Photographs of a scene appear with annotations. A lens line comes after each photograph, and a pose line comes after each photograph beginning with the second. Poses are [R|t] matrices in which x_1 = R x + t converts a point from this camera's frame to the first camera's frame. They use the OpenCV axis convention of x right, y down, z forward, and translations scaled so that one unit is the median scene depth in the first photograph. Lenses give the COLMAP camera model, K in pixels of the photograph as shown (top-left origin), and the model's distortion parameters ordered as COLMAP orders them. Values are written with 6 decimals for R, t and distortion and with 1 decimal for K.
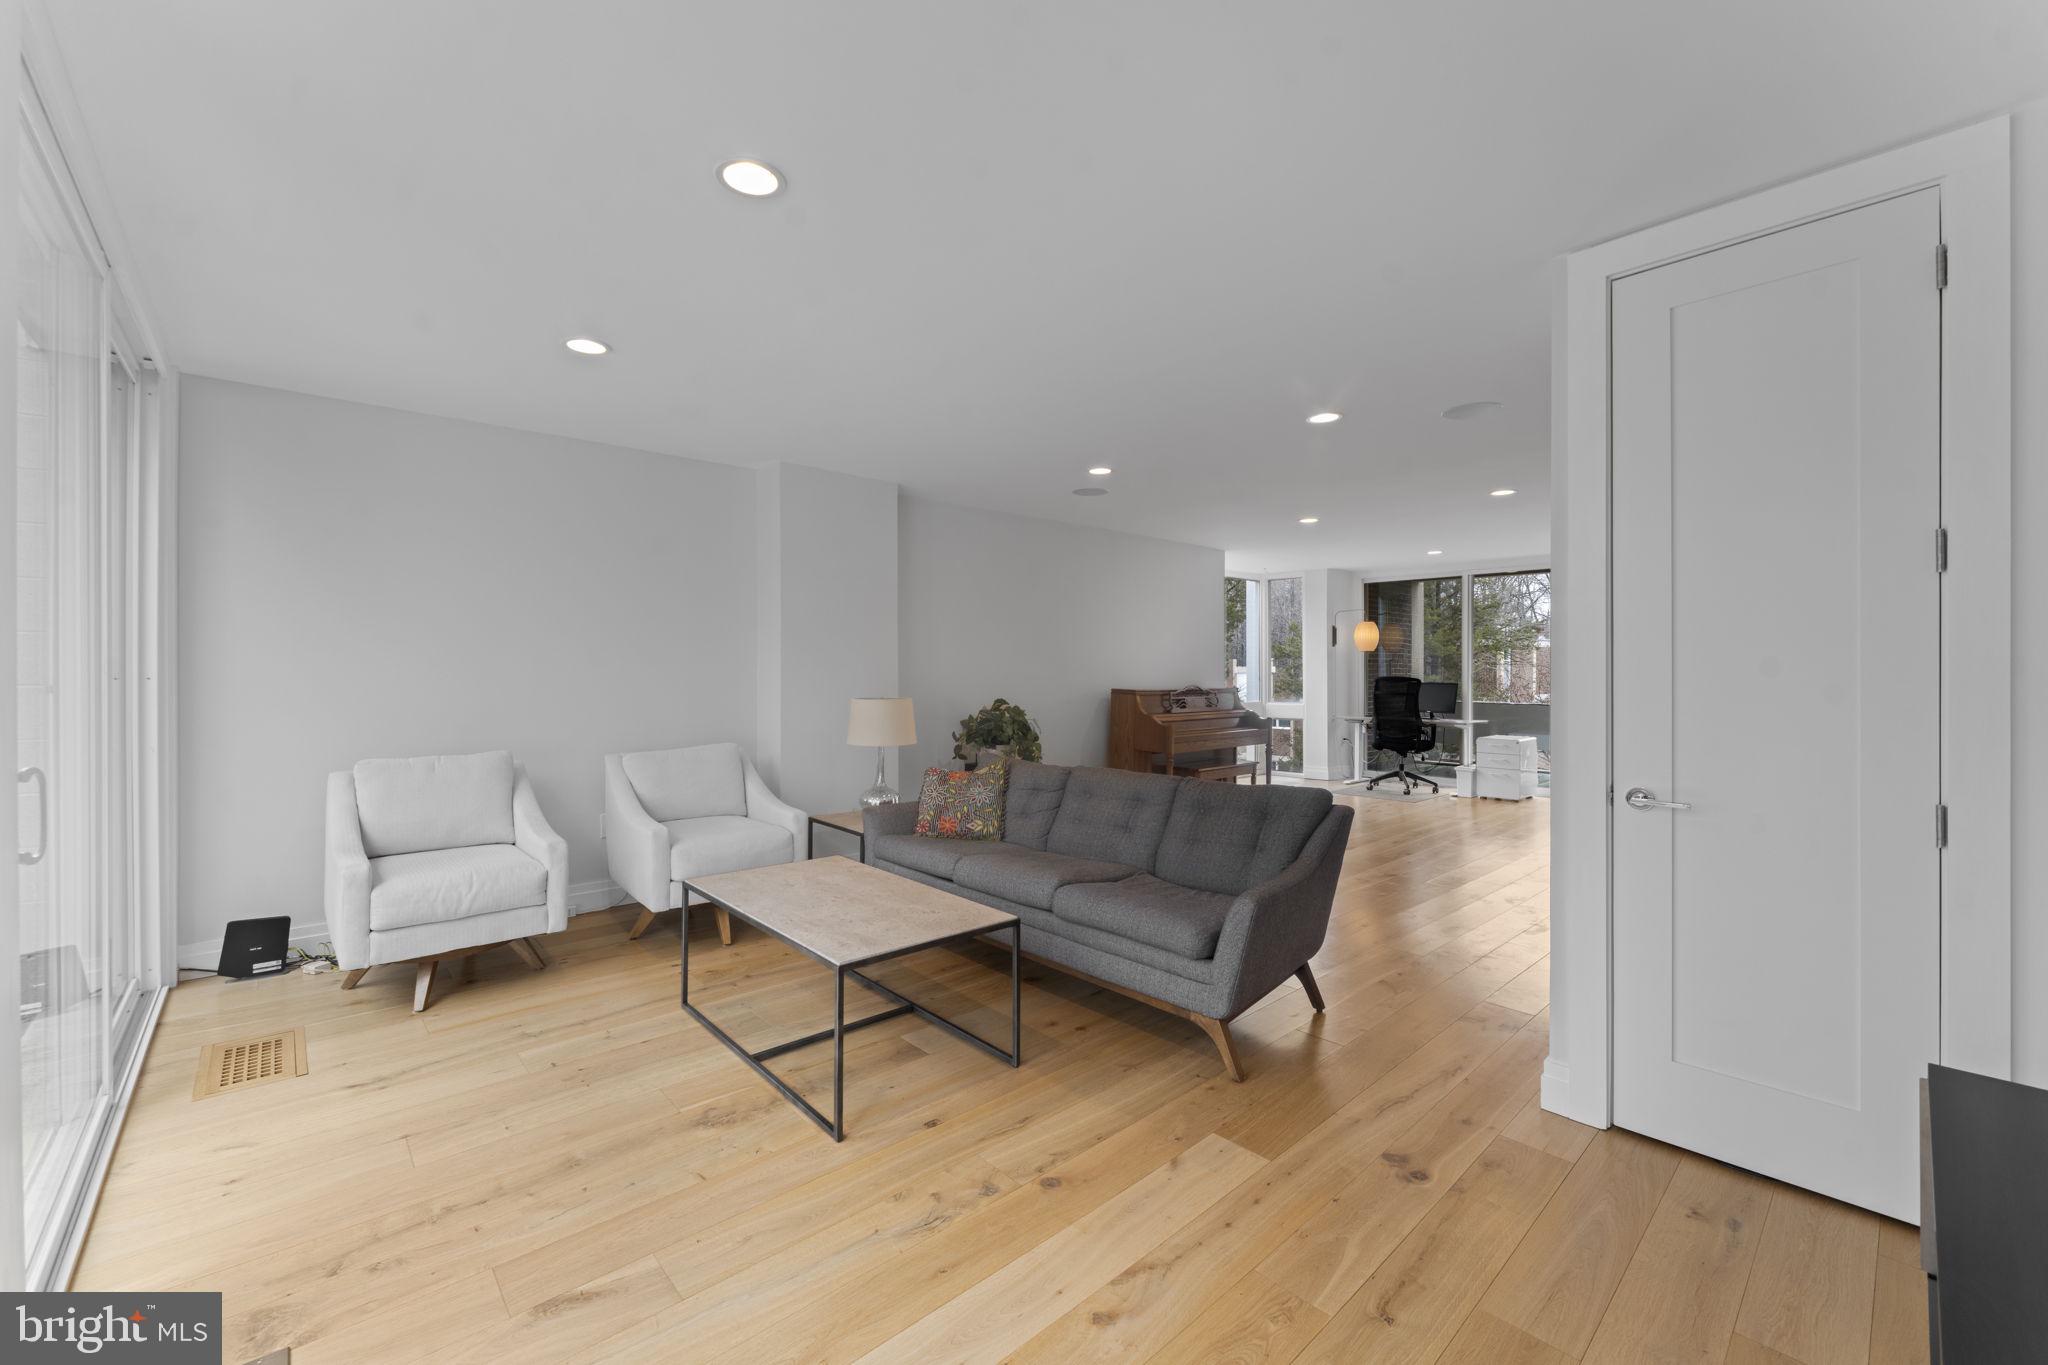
lens RADIAL K [[822.9, 0, 1015.9], [0, 822.9, 675.3], [0, 0, 1]] dist [0.000683, 0.000067]
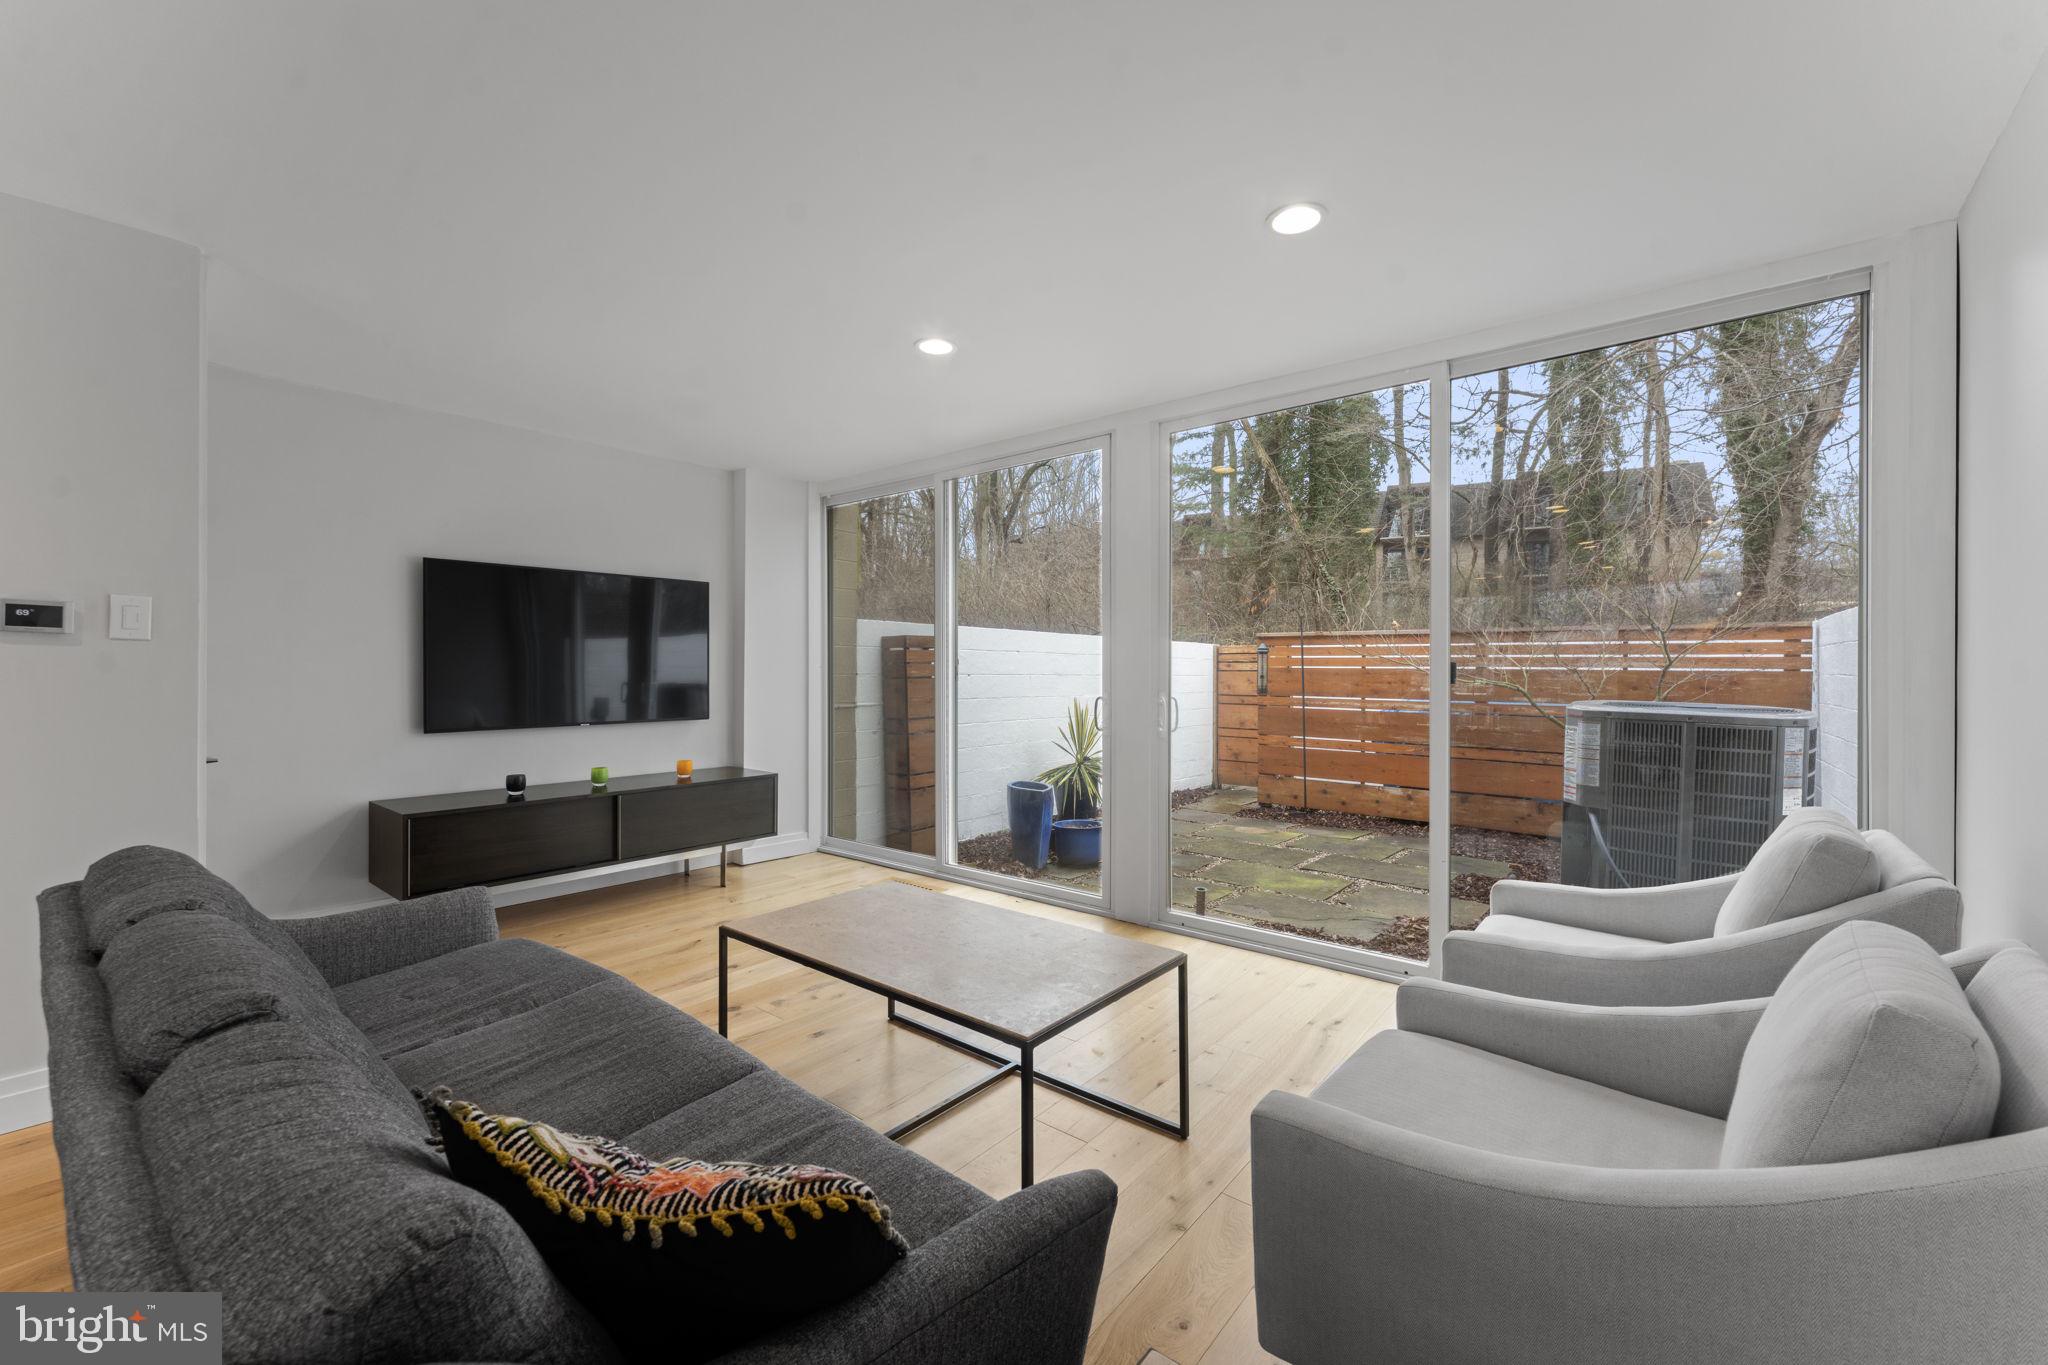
lens RADIAL K [[822.9, 0, 1016.9], [0, 822.9, 664.3], [0, 0, 1]] dist [-0.002000, -0.000278]
pose [[-0.989588, -0.006316, -0.143792, -0.152948], [-0.006323, 0.999980, -0.000409, 0.004063], [0.143792, 0.000504, -0.989608, 1.592432]]
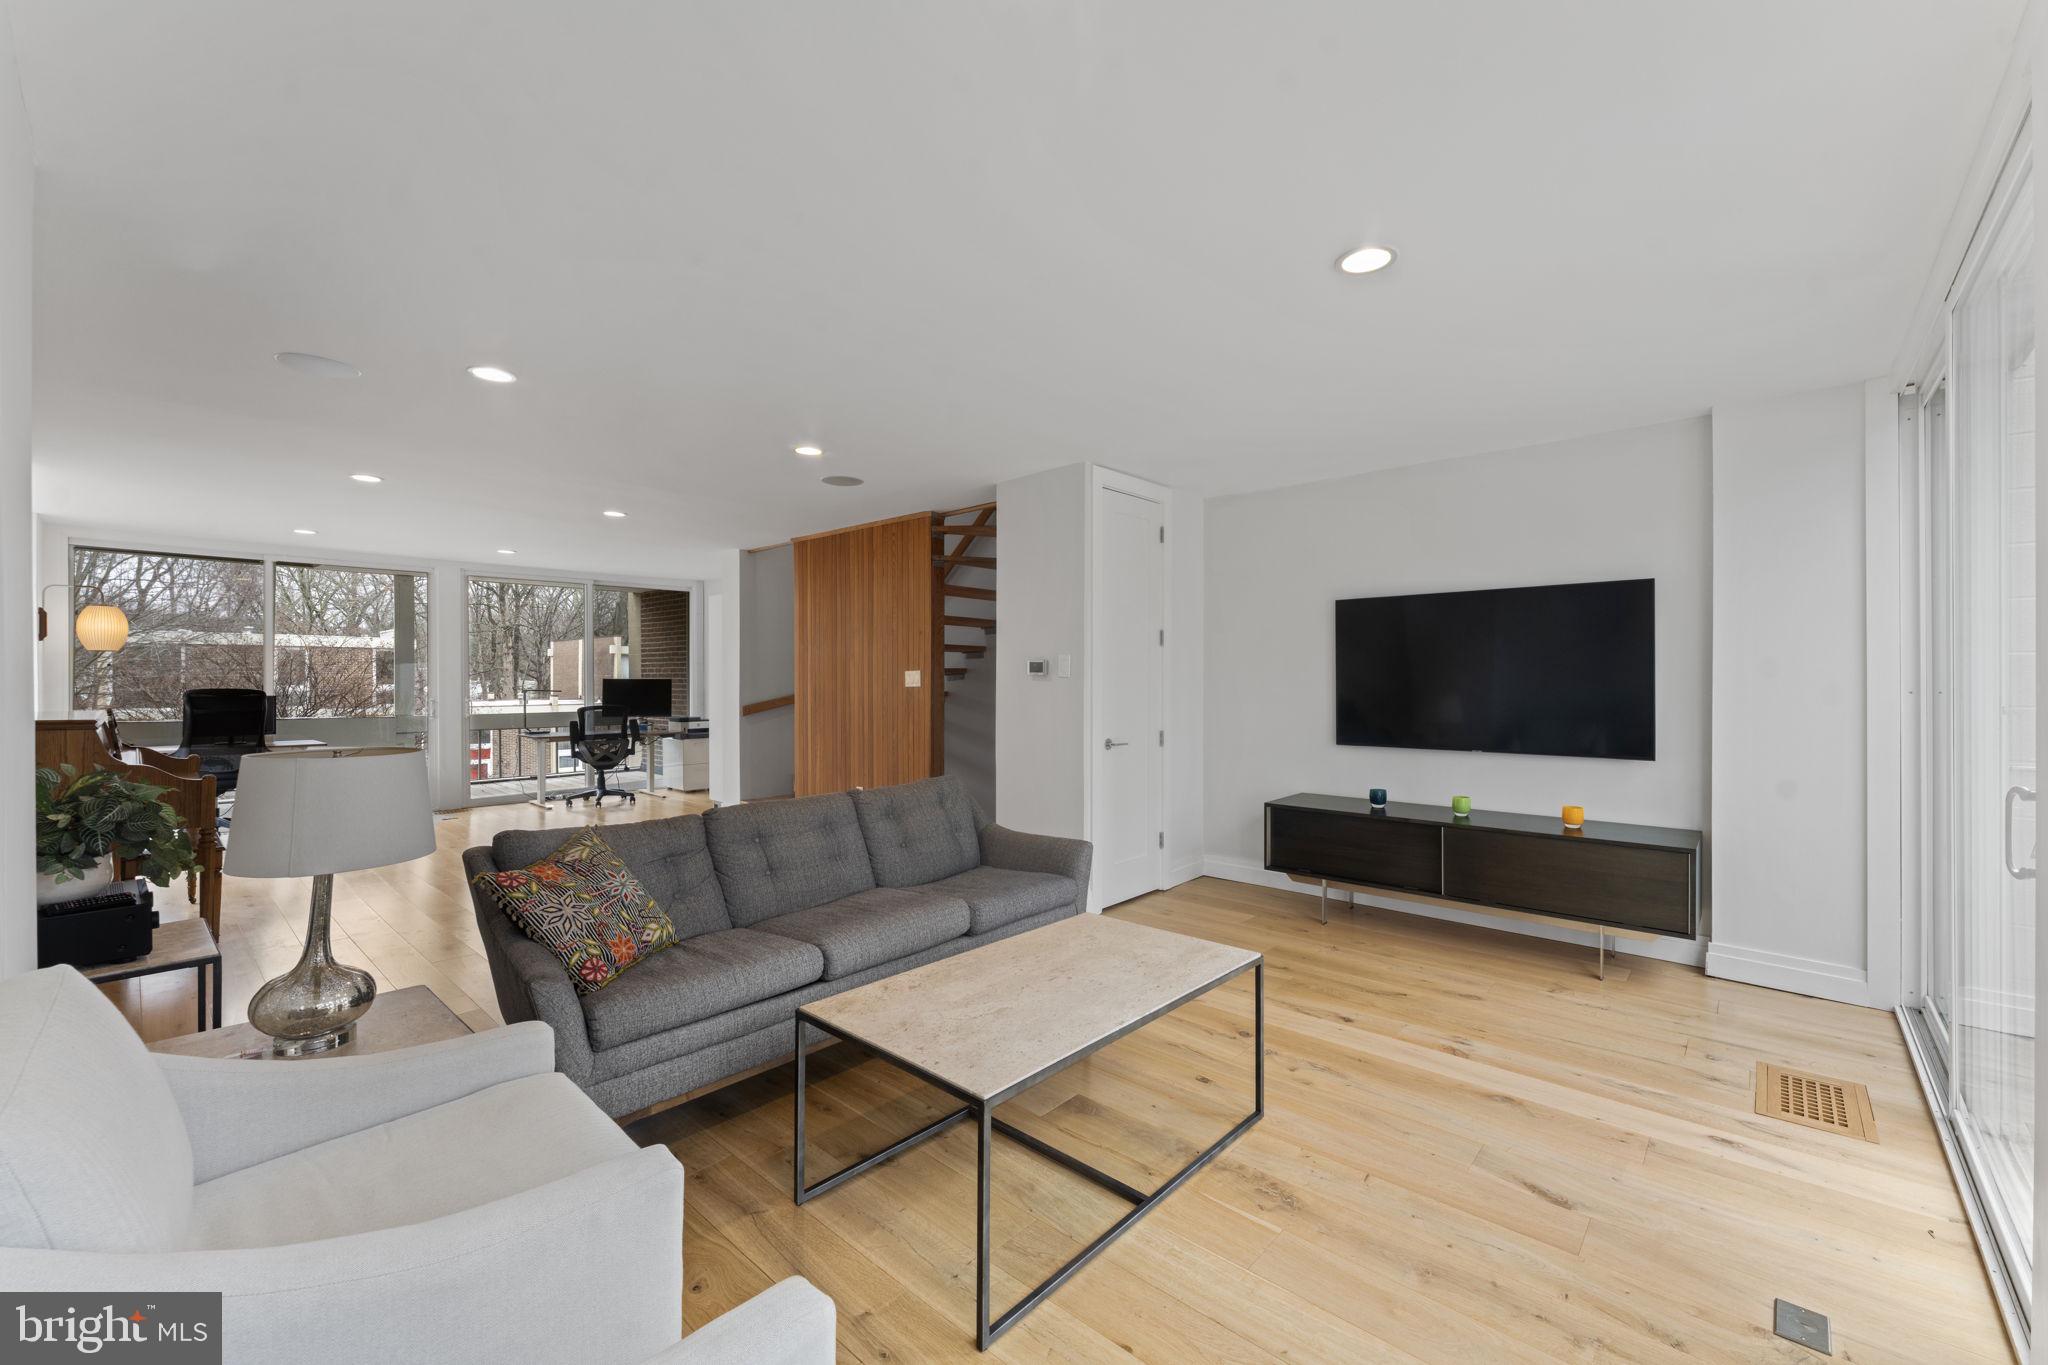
lens RADIAL K [[822.9, 0, 1015.9], [0, 822.9, 675.3], [0, 0, 1]] dist [0.000683, 0.000067]
pose [[-0.093503, 0.001475, 0.995618, -0.873947], [0.005672, 0.999983, -0.000949, -0.014062], [-0.995603, 0.005558, -0.093510, 0.977315]]
